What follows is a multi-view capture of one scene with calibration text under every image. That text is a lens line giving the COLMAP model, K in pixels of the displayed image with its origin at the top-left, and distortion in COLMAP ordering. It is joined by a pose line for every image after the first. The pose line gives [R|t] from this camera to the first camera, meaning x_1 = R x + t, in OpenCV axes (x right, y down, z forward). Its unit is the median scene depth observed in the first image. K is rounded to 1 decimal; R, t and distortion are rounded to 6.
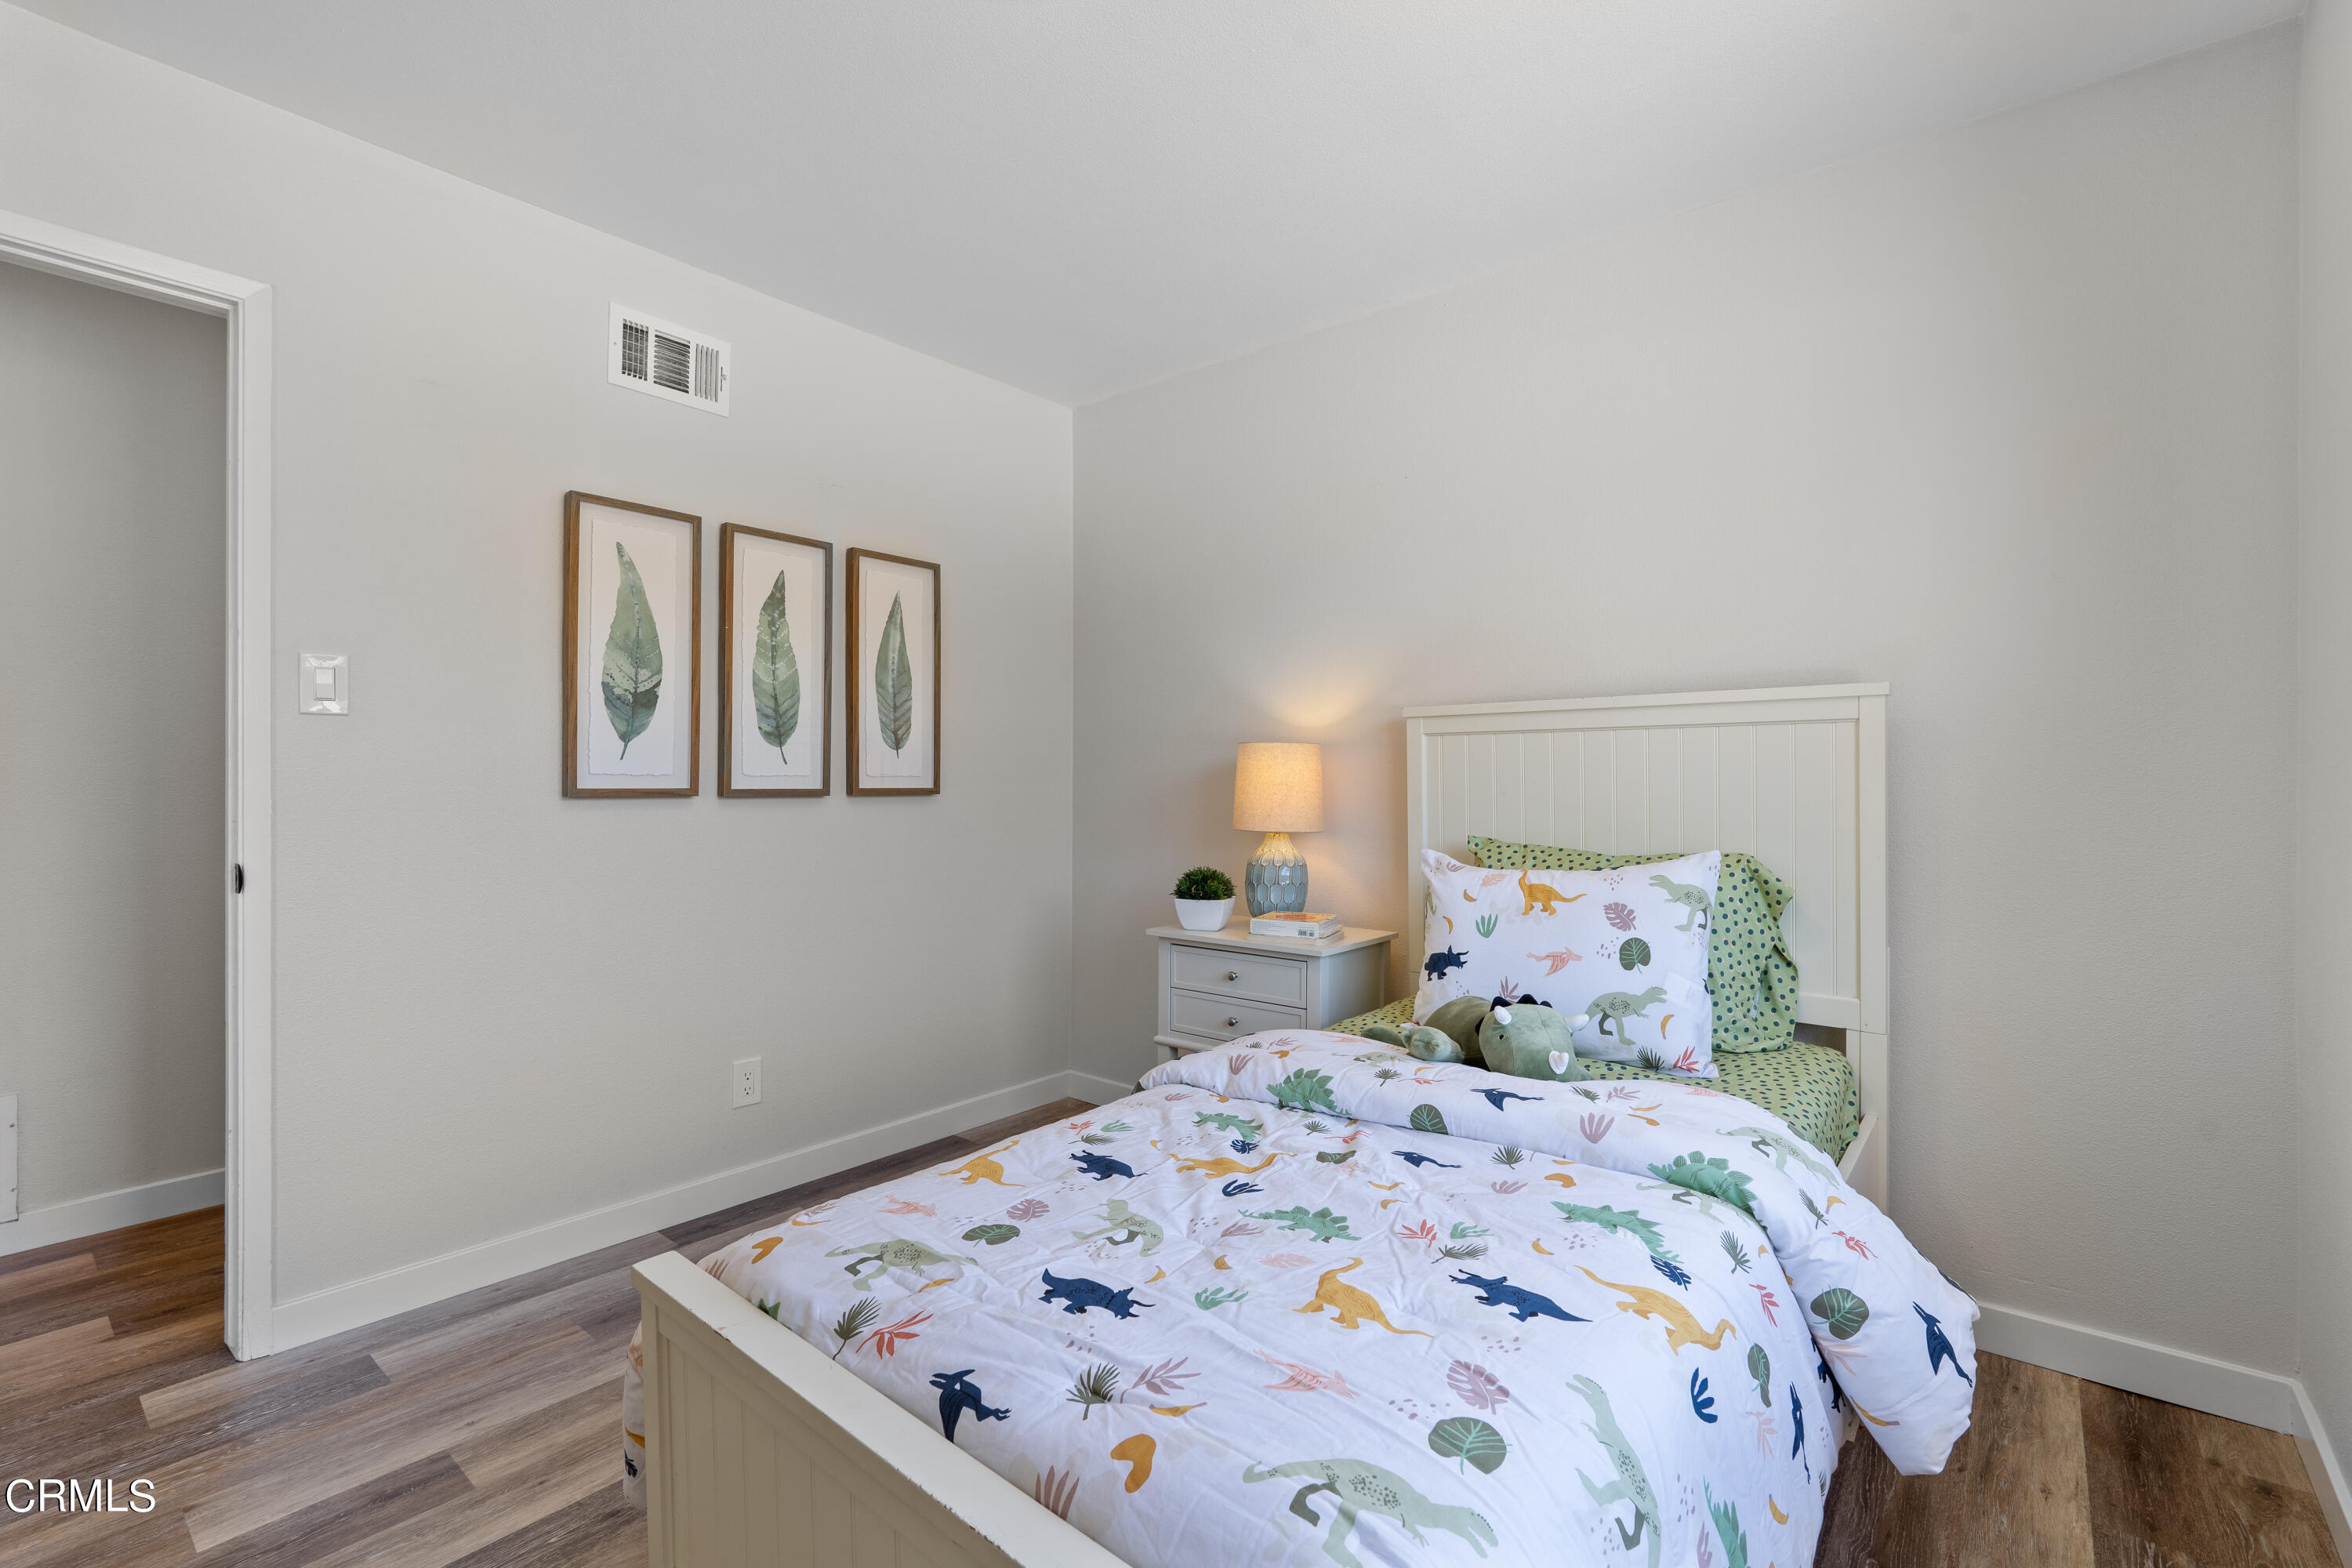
lens RADIAL K [[1036.5, 0, 1187.3], [0, 1036.5, 781.9], [0, 0, 1]] dist [-0.003314, 0.000534]
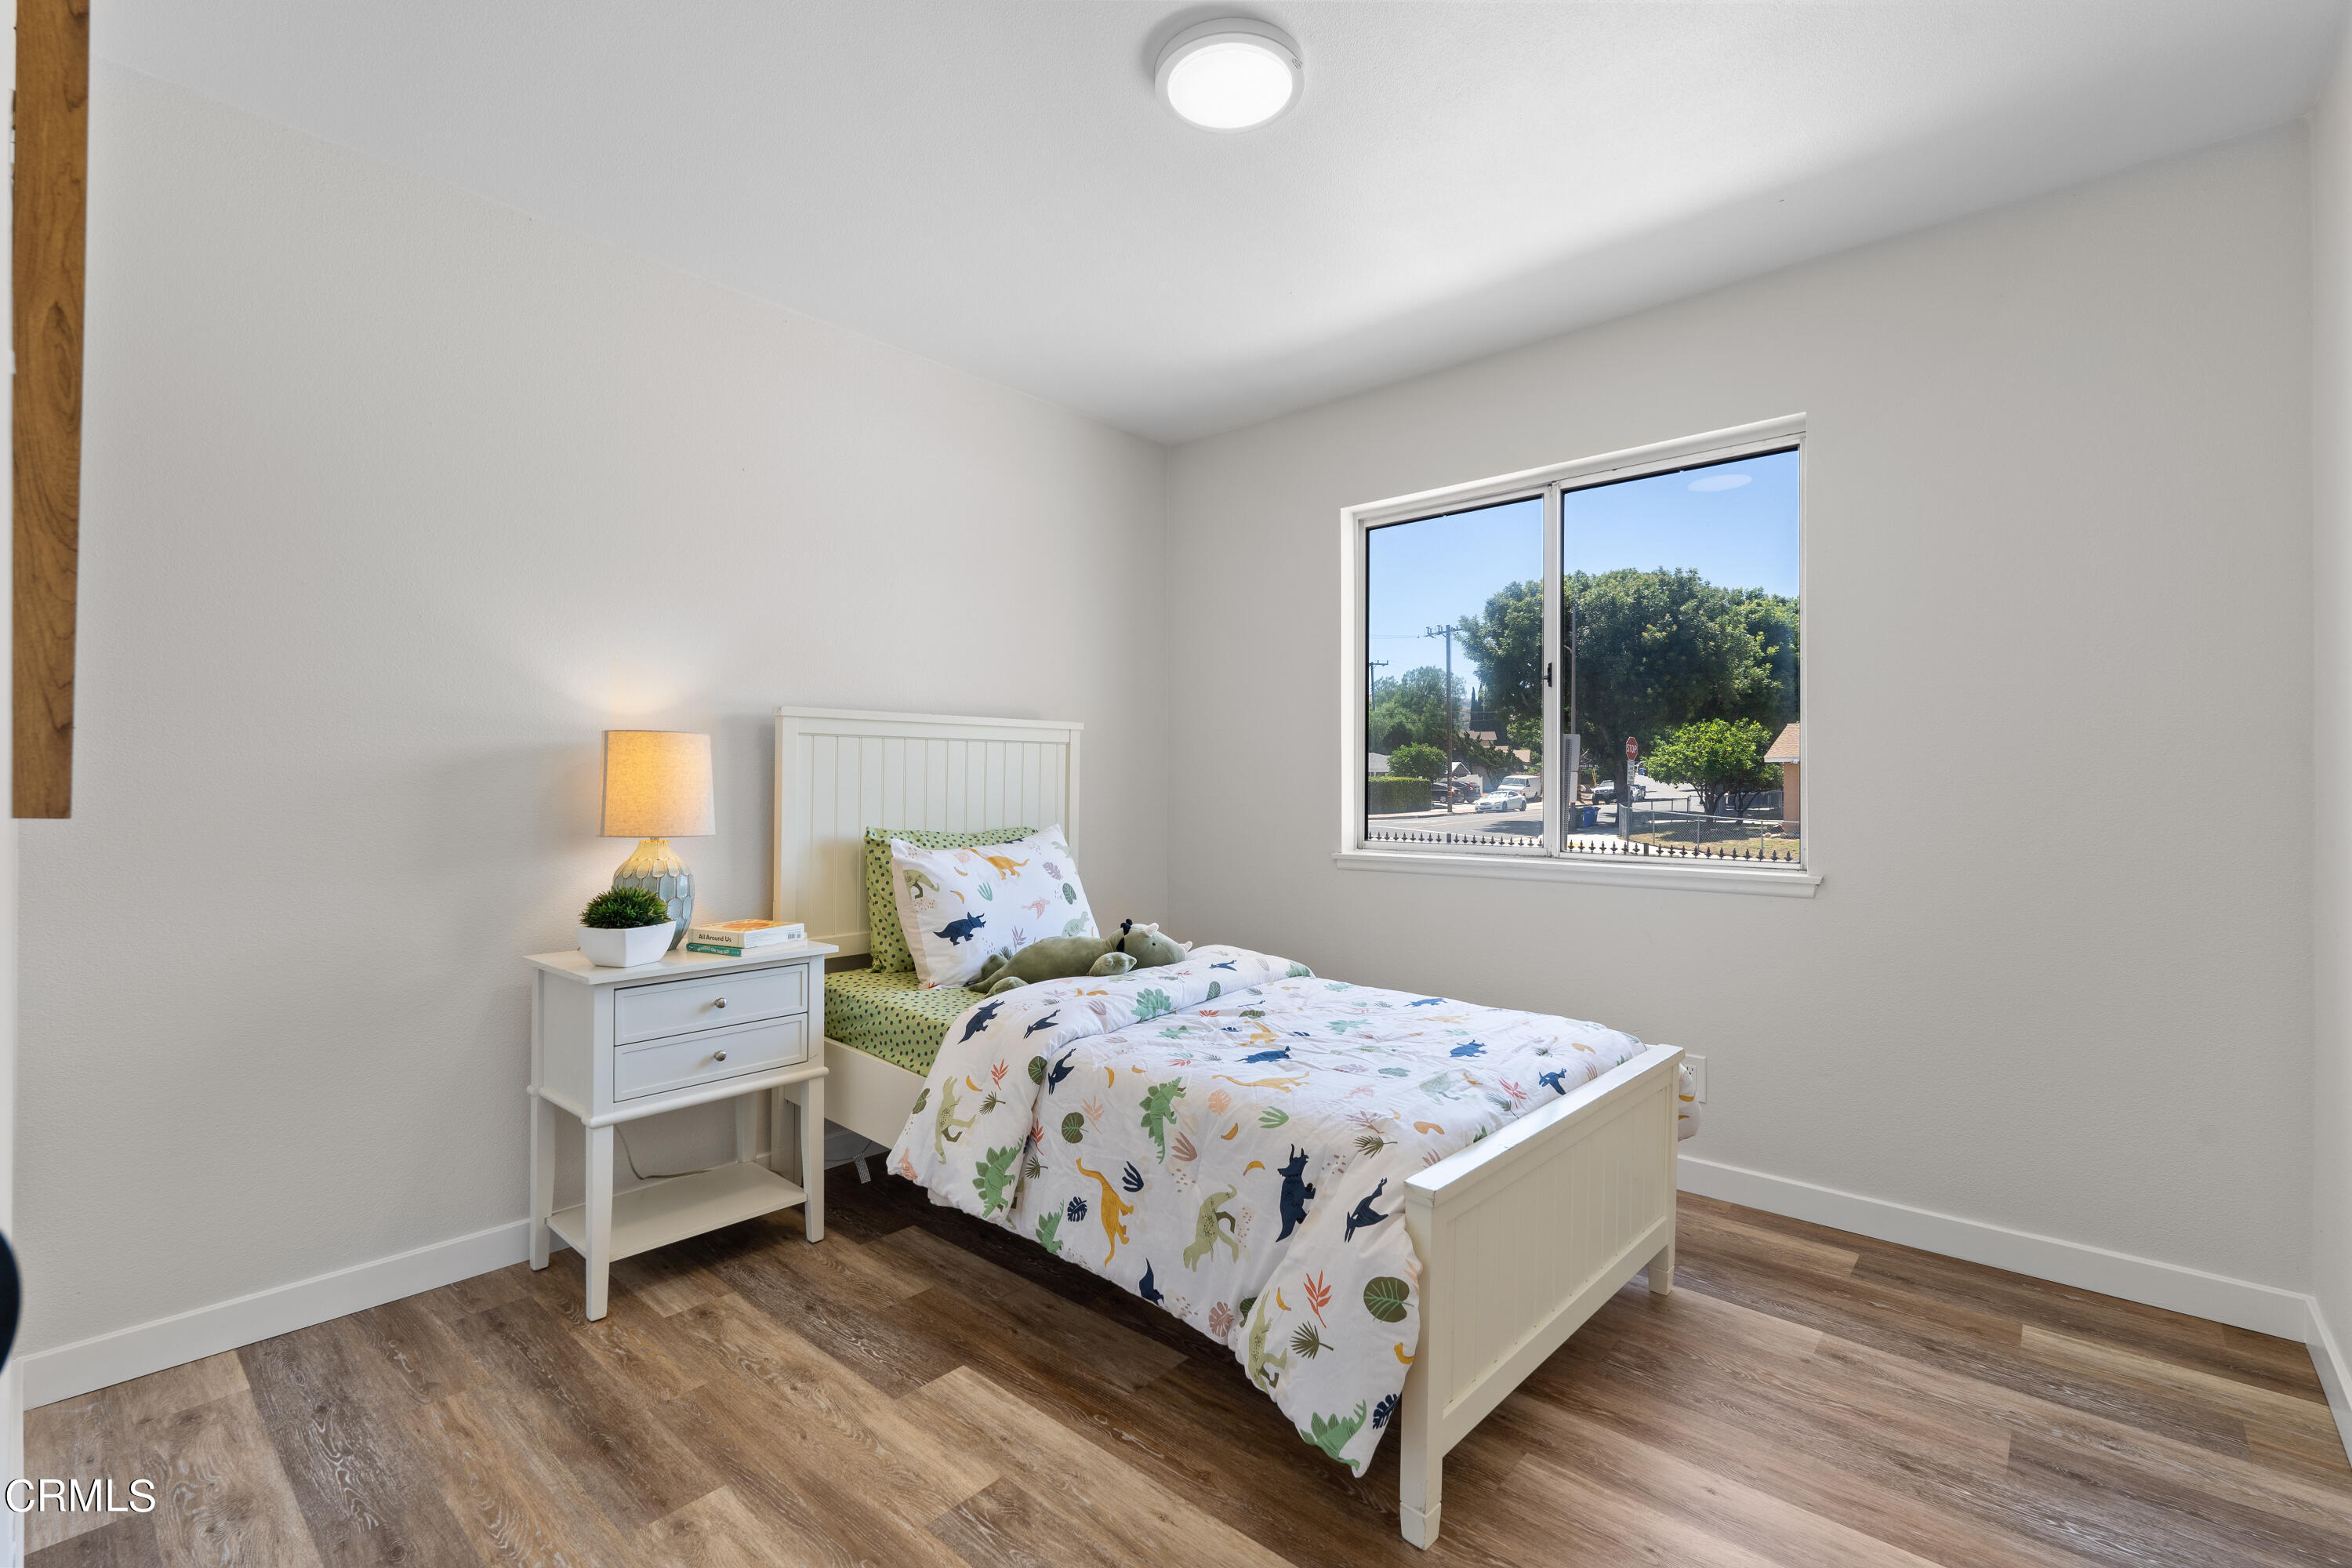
lens RADIAL K [[1036.5, 0, 1182.0], [0, 1036.5, 780.8], [0, 0, 1]] dist [-0.003314, 0.000534]
pose [[0.033933, 0.000607, 0.999424, -0.978536], [-0.002228, 0.999997, -0.000532, 0.001135], [-0.999422, -0.002208, 0.033934, 0.708346]]
